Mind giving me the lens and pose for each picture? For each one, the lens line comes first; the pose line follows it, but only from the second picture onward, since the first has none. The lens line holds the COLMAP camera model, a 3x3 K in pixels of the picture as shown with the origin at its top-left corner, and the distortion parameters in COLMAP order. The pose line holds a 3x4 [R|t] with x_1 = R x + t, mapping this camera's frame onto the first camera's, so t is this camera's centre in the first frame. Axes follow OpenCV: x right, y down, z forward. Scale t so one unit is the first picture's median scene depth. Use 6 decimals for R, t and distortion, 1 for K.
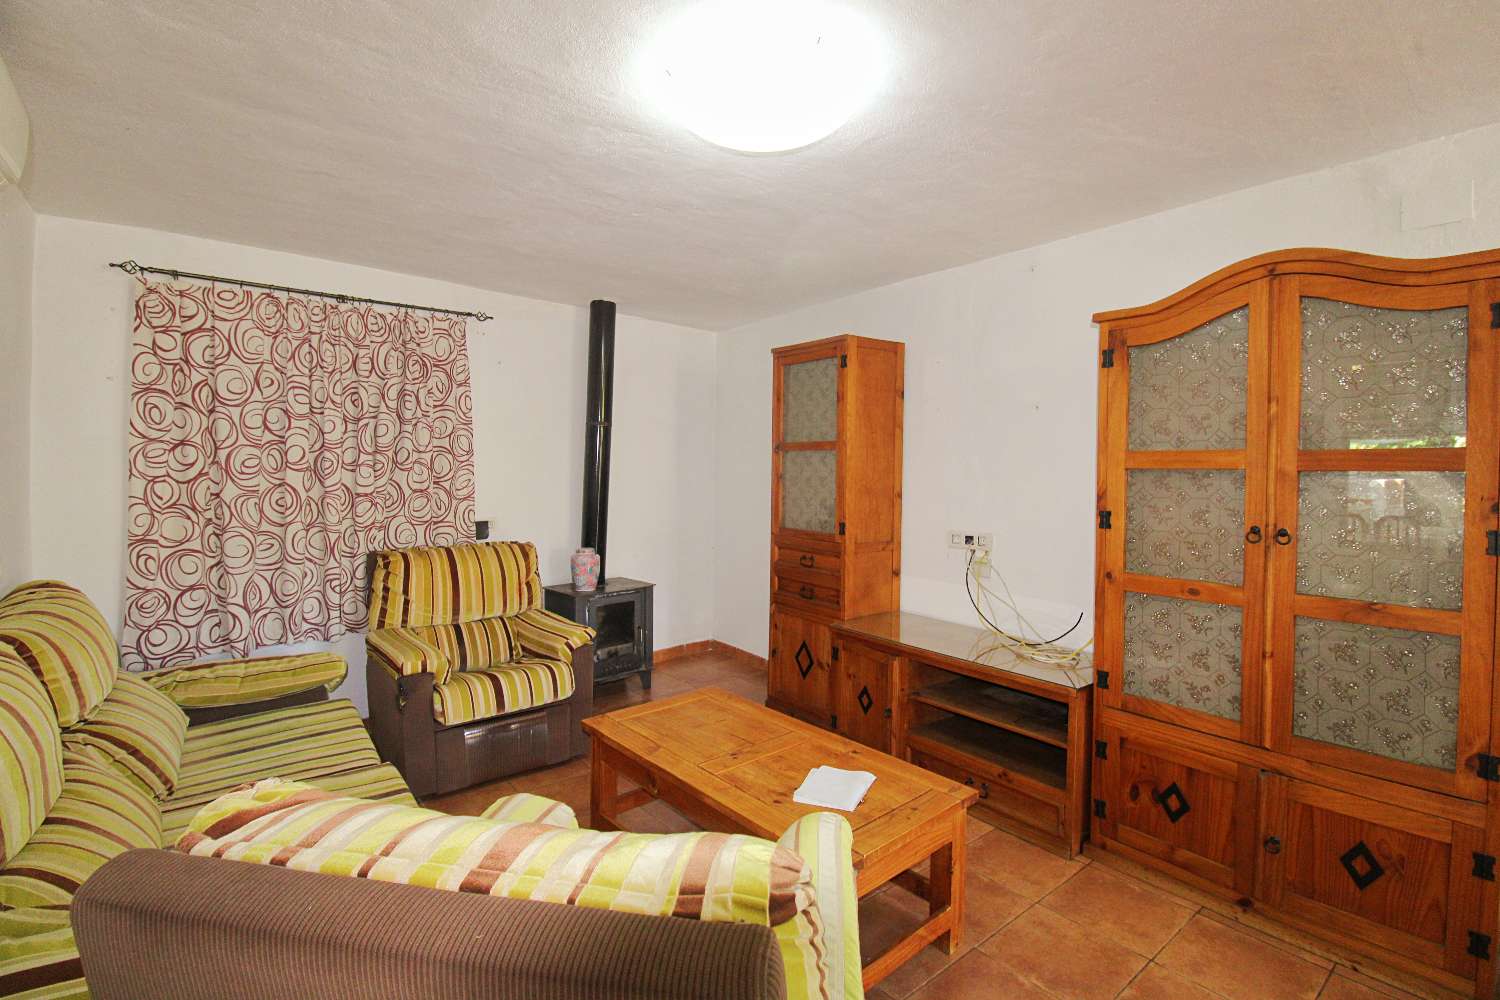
lens RADIAL K [[695.0, 0, 743.7], [0, 695.0, 483.9], [0, 0, 1]] dist [-0.001765, -0.011223]
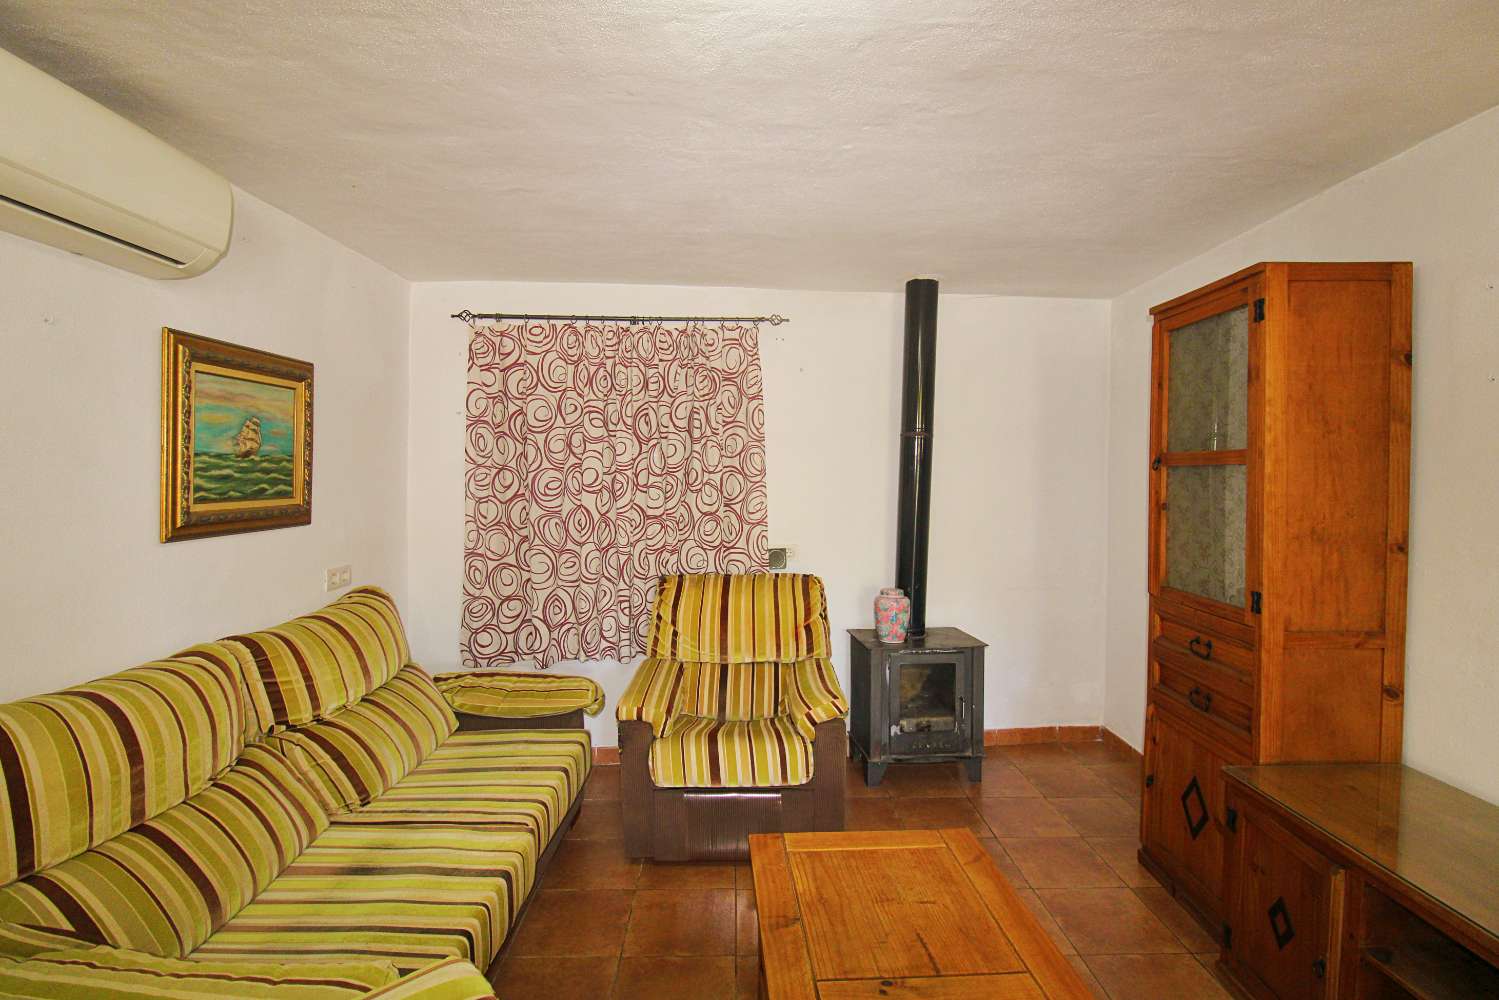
lens RADIAL K [[713.0, 0, 742.6], [0, 713.0, 484.5], [0, 0, 1]] dist [0.002314, -0.014672]
pose [[0.788869, 0.003905, -0.614549, 0.169592], [-0.013196, 0.999857, -0.010586, -0.021242], [0.614420, 0.016461, 0.788808, 0.280429]]
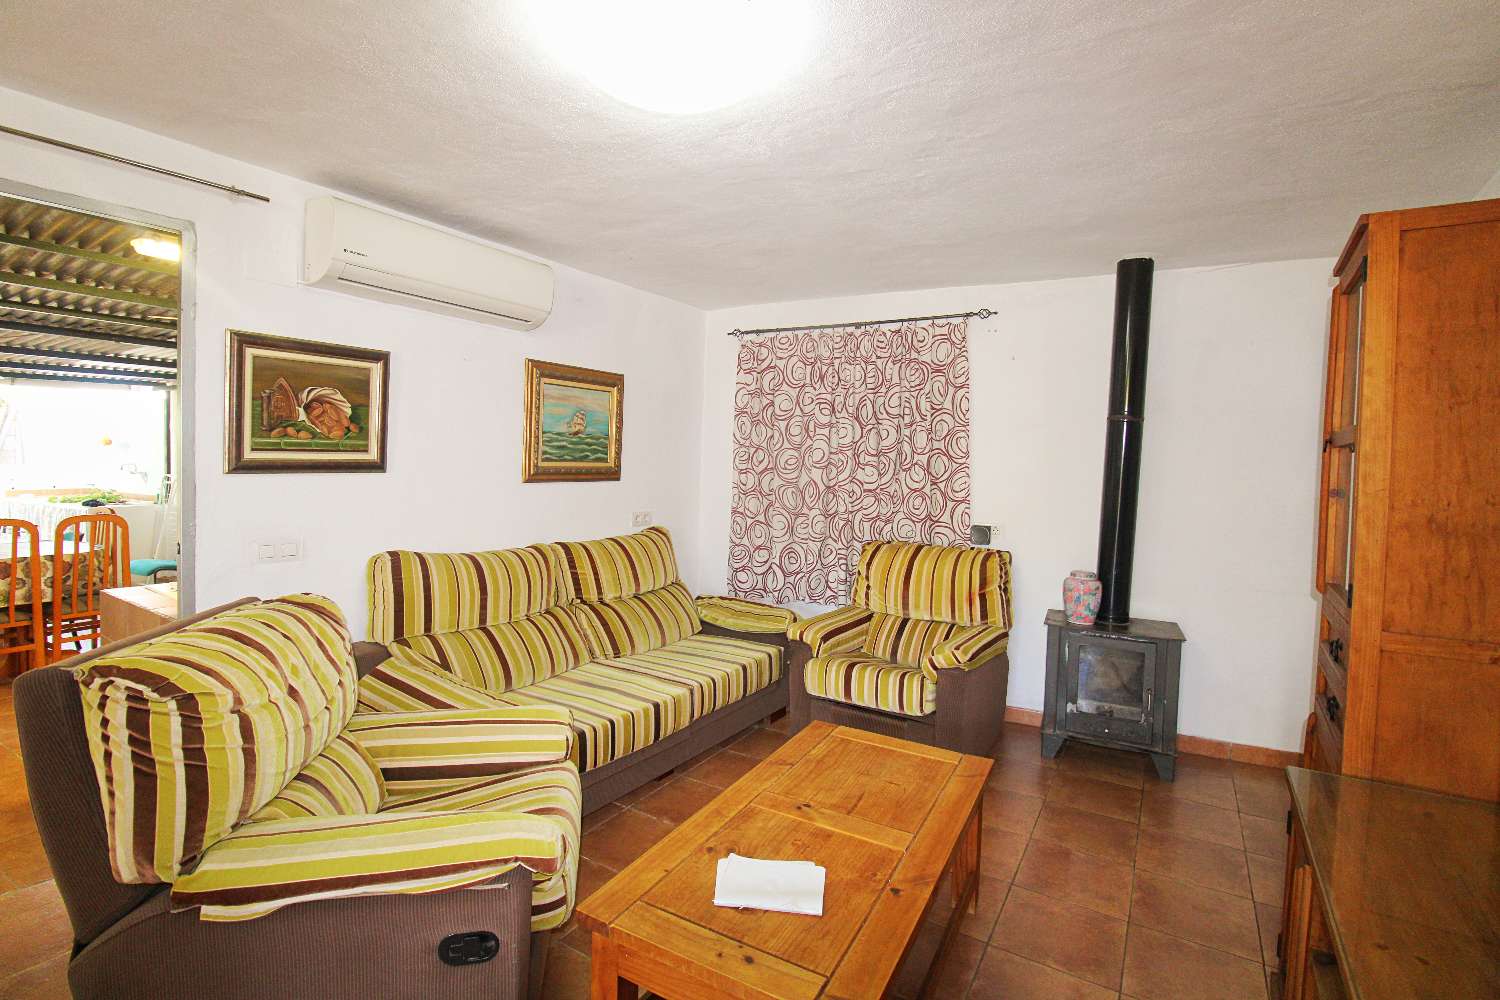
lens RADIAL K [[695.0, 0, 743.7], [0, 695.0, 483.9], [0, 0, 1]] dist [-0.001765, -0.011223]
pose [[0.334501, 0.032016, -0.941851, 0.474752], [-0.050762, 0.998584, 0.015916, -0.003330], [0.941027, 0.042486, 0.335653, 0.410053]]
